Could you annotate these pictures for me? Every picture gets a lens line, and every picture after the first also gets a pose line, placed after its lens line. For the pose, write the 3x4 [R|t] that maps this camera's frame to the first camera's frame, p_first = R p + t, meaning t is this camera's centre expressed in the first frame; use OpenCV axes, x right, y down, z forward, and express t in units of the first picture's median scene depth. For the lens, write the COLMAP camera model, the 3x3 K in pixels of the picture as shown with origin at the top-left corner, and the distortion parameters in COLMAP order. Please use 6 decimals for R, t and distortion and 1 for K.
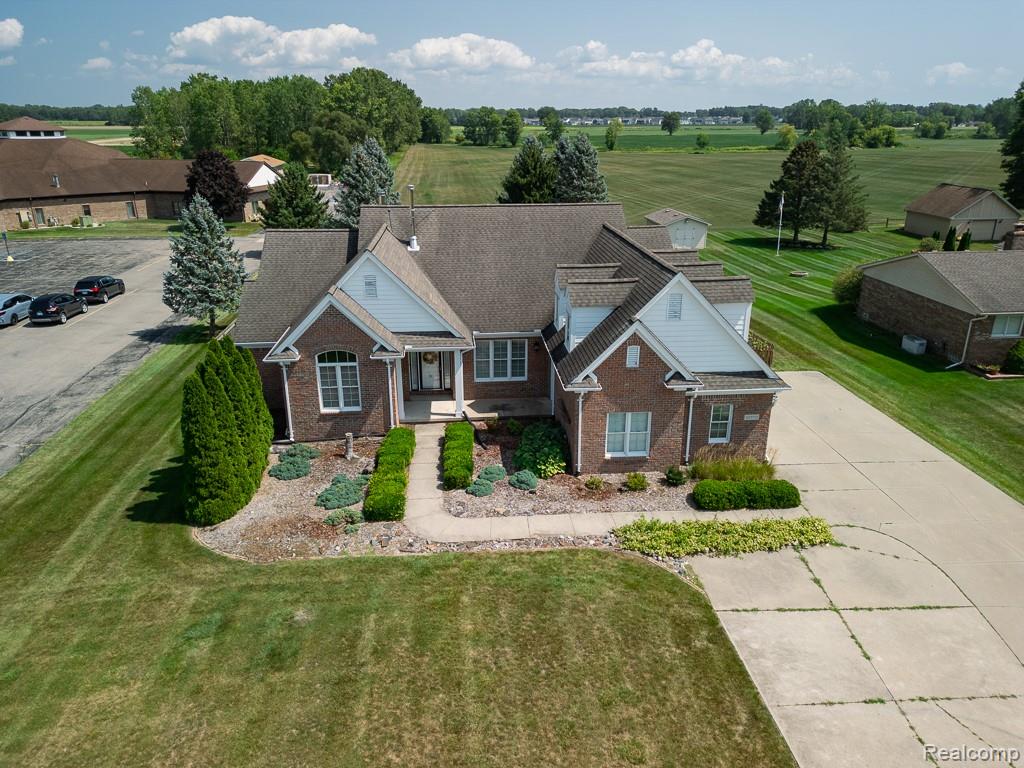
lens RADIAL K [[714.8, 0, 514.6], [0, 714.8, 379.1], [0, 0, 1]] dist [0.063983, -0.058713]
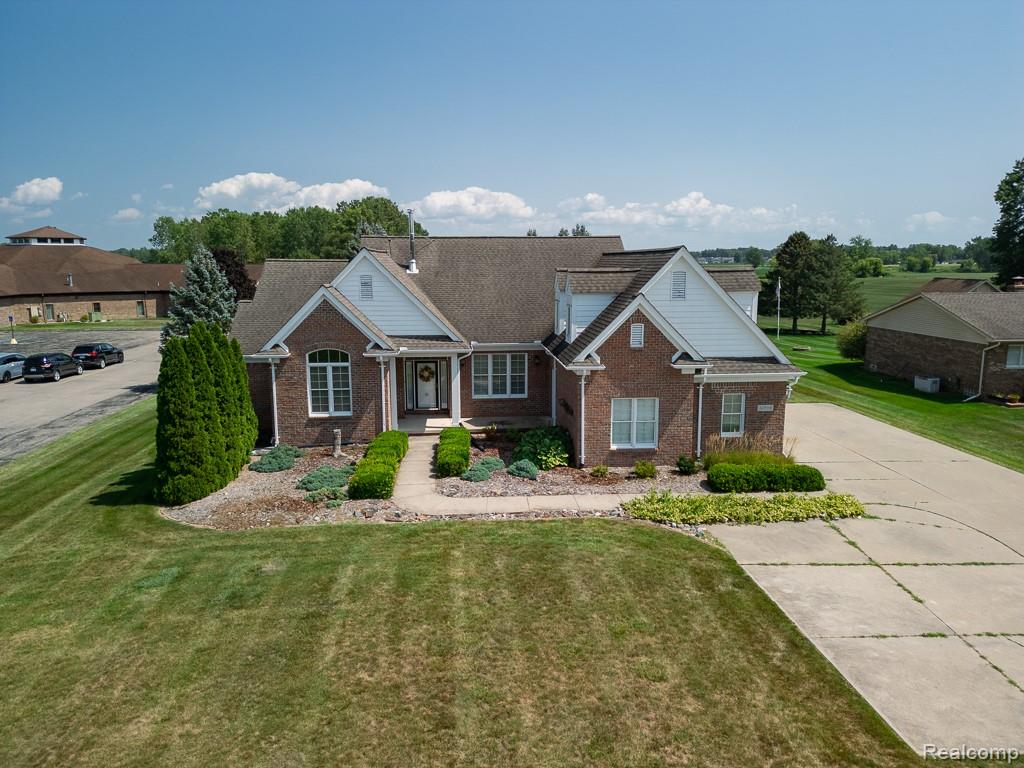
lens RADIAL K [[714.8, 0, 514.6], [0, 714.8, 379.1], [0, 0, 1]] dist [0.063983, -0.058713]
pose [[0.999989, -0.002490, -0.003880, 0.005521], [0.001740, 0.983190, -0.182575, 0.200043], [0.004269, 0.182566, 0.983184, 0.070647]]
